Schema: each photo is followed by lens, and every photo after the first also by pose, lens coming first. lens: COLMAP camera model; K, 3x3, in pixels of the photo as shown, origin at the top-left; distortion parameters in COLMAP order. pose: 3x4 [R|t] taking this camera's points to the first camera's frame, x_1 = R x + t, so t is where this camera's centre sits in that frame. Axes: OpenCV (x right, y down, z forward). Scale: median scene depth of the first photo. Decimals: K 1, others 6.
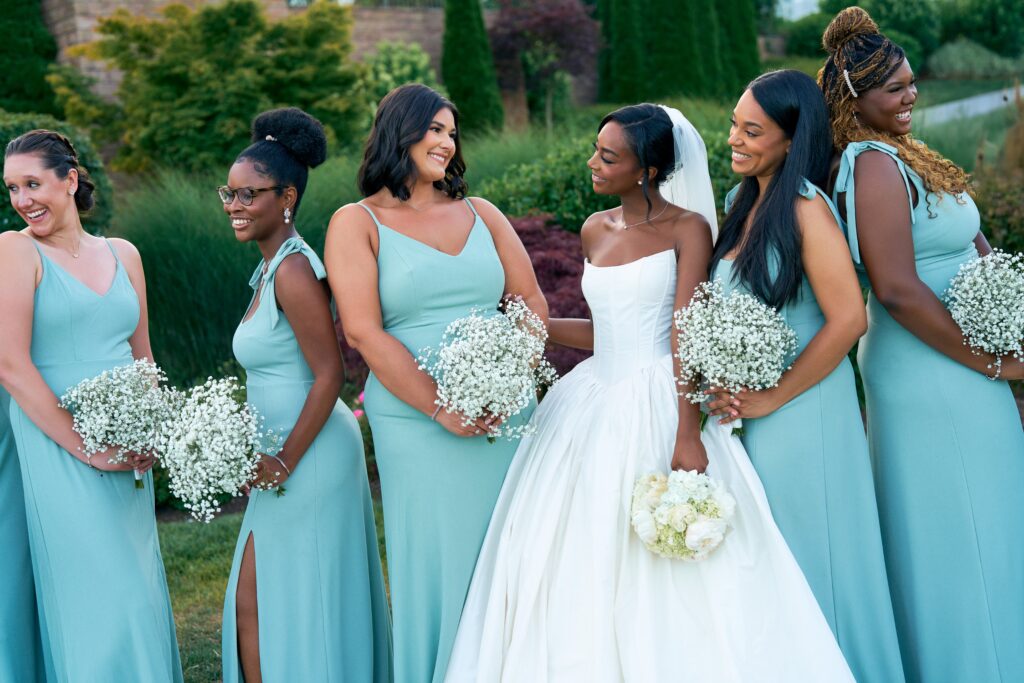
lens RADIAL K [[1375.7, 0, 512.0], [0, 1375.7, 341.5], [0, 0, 1]] dist [0.009543, 0.024257]
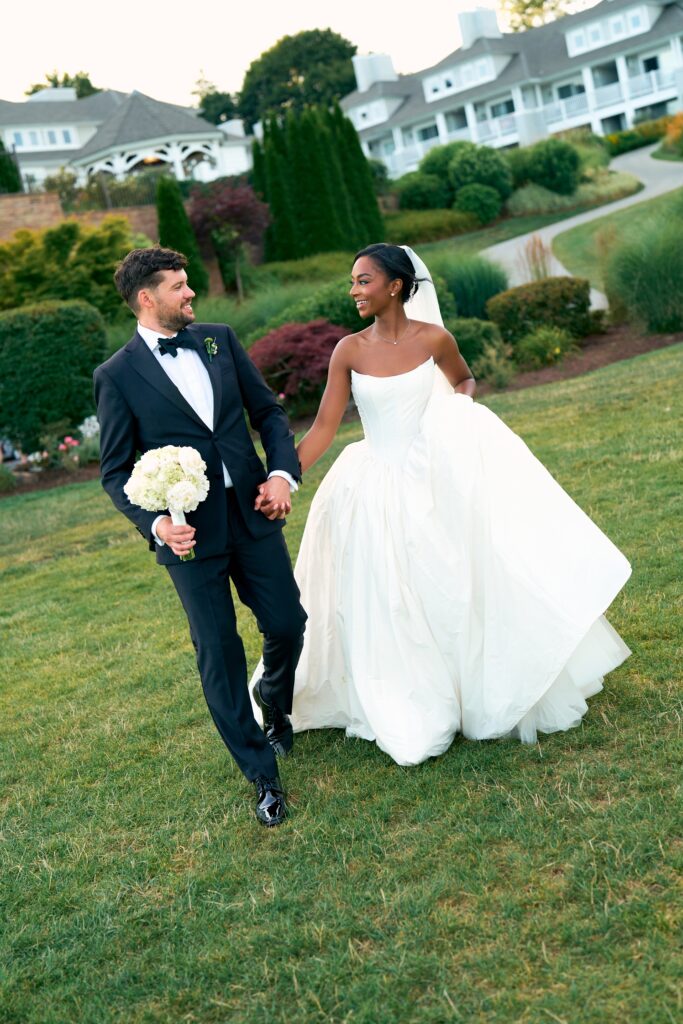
lens RADIAL K [[1375.7, 0, 341.9], [0, 1375.7, 496.2], [0, 0, 1]] dist [0.009543, 0.024257]
pose [[0.982938, -0.125174, 0.134772, -0.073465], [0.124916, 0.992113, 0.010400, 0.045552], [-0.135011, 0.006612, 0.990822, -0.320779]]
